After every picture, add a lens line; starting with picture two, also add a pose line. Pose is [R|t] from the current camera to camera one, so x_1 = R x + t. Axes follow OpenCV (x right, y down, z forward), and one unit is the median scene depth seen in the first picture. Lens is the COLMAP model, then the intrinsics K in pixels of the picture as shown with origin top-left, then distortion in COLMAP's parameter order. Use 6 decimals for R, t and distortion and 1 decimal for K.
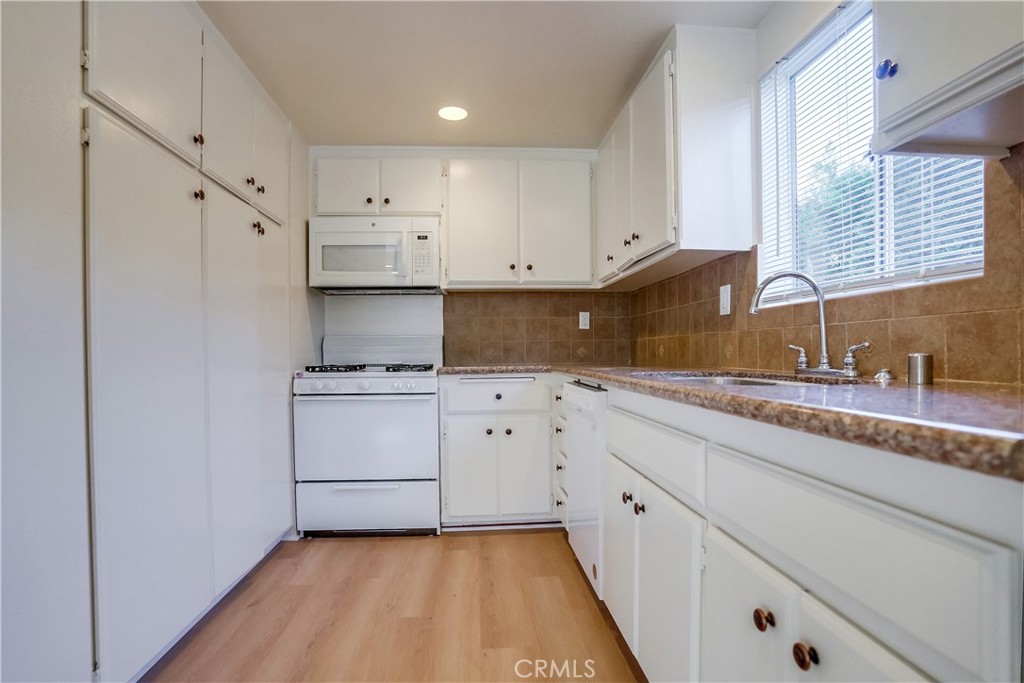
lens RADIAL K [[513.5, 0, 512.0], [0, 513.5, 341.5], [0, 0, 1]] dist [-0.086078, 0.048441]
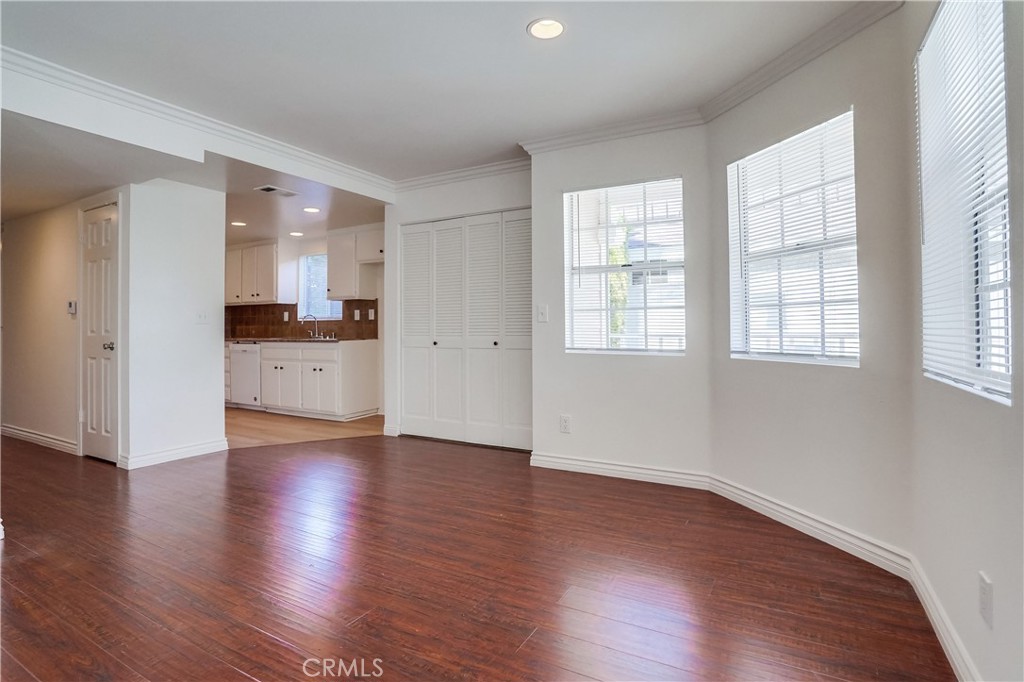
lens RADIAL K [[507.8, 0, 505.8], [0, 507.8, 318.1], [0, 0, 1]] dist [-0.040162, 0.001975]
pose [[0.556000, 0.009281, 0.831131, -1.220425], [-0.009197, 0.999945, -0.005014, -0.055571], [-0.831132, -0.004856, 0.556054, -1.627652]]
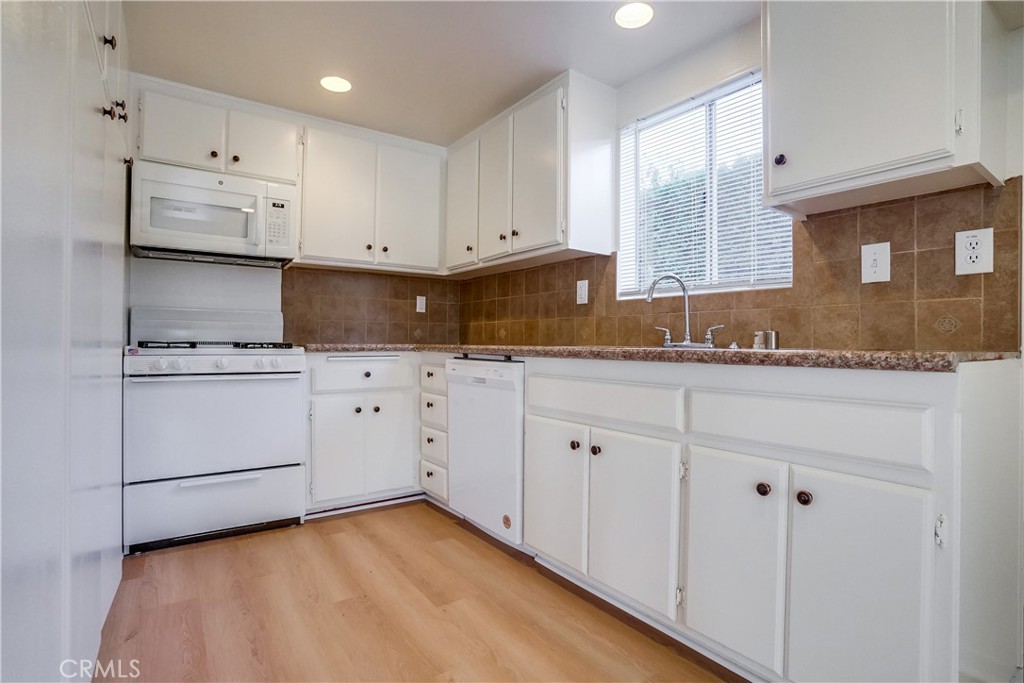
lens RADIAL K [[507.8, 0, 505.8], [0, 507.8, 318.6], [0, 0, 1]] dist [-0.040162, 0.001975]
pose [[0.860270, 0.038239, 0.508404, -0.309431], [-0.025145, 0.999152, -0.032601, 0.023977], [-0.509219, 0.015262, 0.860502, 0.007084]]
